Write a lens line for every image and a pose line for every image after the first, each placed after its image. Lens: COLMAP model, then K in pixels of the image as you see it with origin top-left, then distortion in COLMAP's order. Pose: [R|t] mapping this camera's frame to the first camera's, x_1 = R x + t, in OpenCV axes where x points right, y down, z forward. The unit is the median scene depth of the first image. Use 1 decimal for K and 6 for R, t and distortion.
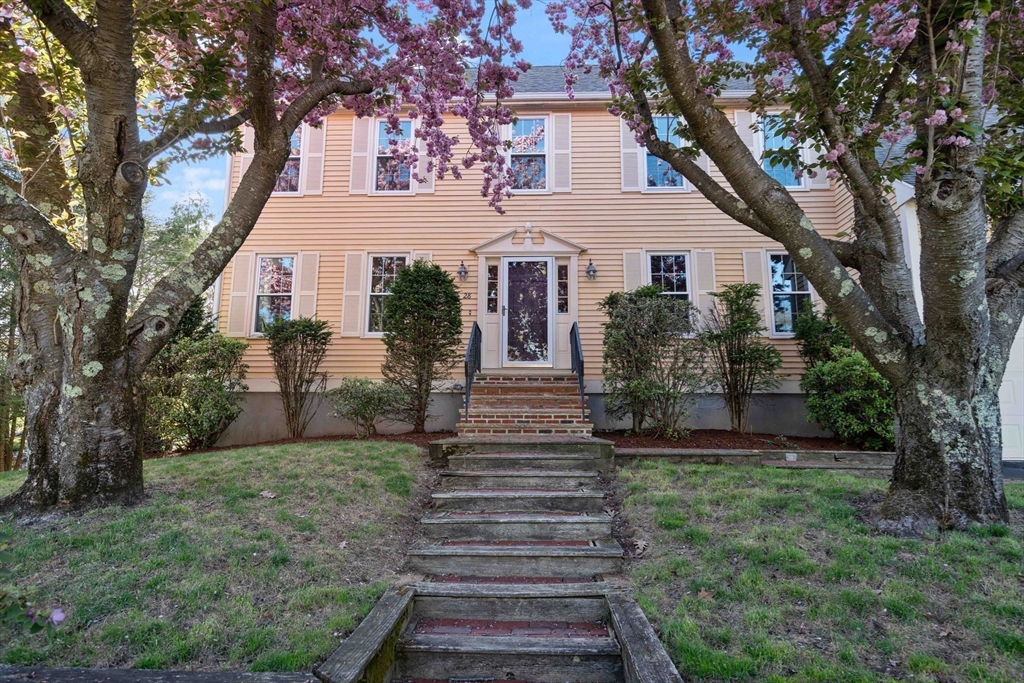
lens RADIAL K [[576.7, 0, 511.8], [0, 576.7, 339.9], [0, 0, 1]] dist [0.012090, -0.002400]
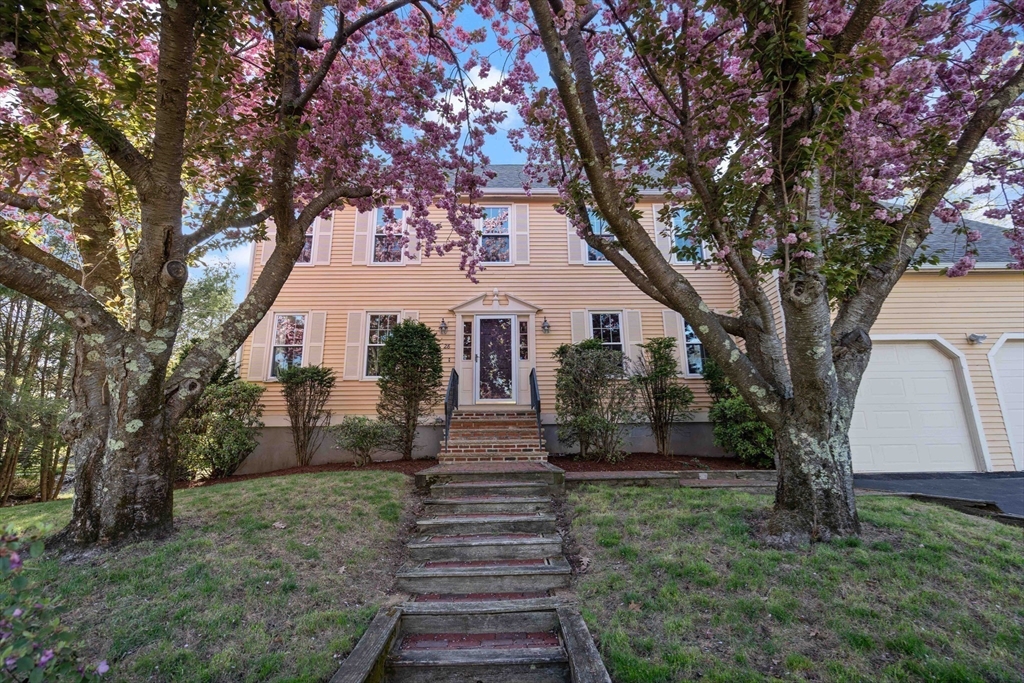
lens RADIAL K [[465.5, 0, 513.1], [0, 465.5, 338.4], [0, 0, 1]] dist [-0.000458, 0.000414]
pose [[0.998066, -0.003745, 0.062047, 0.006502], [0.008240, 0.997345, -0.072351, -0.052662], [-0.061612, 0.072722, 0.995447, -0.027845]]
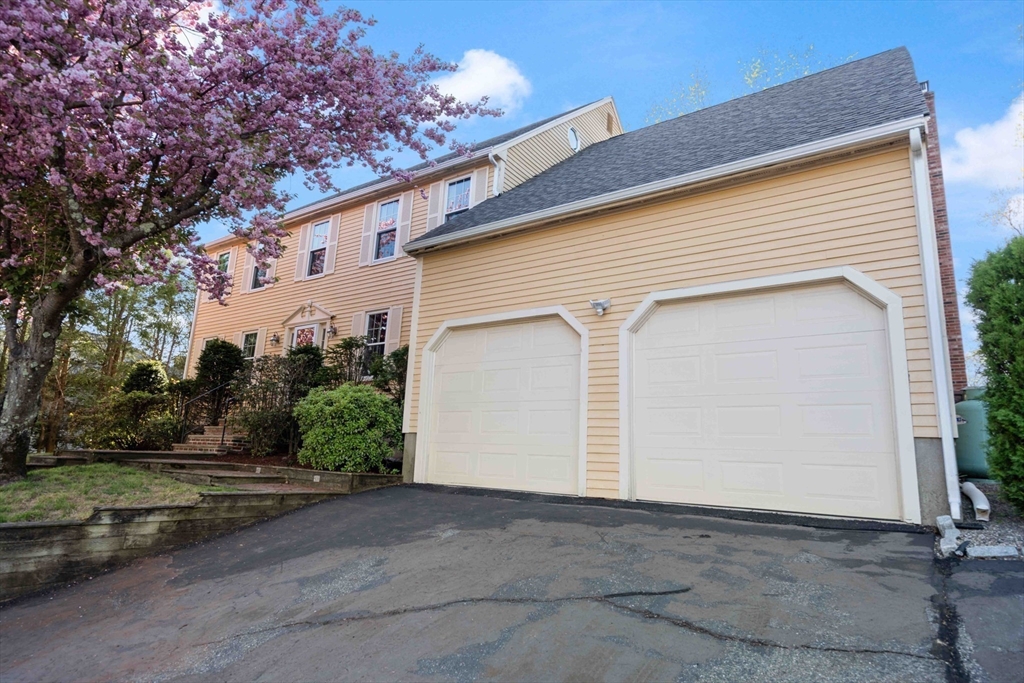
lens RADIAL K [[577.7, 0, 510.7], [0, 577.7, 343.7], [0, 0, 1]] dist [-0.002091, -0.000067]
pose [[0.842384, -0.078133, -0.533183, 3.187878], [0.048871, 0.996432, -0.068805, 0.048867], [0.536657, 0.031903, 0.843197, 0.283028]]
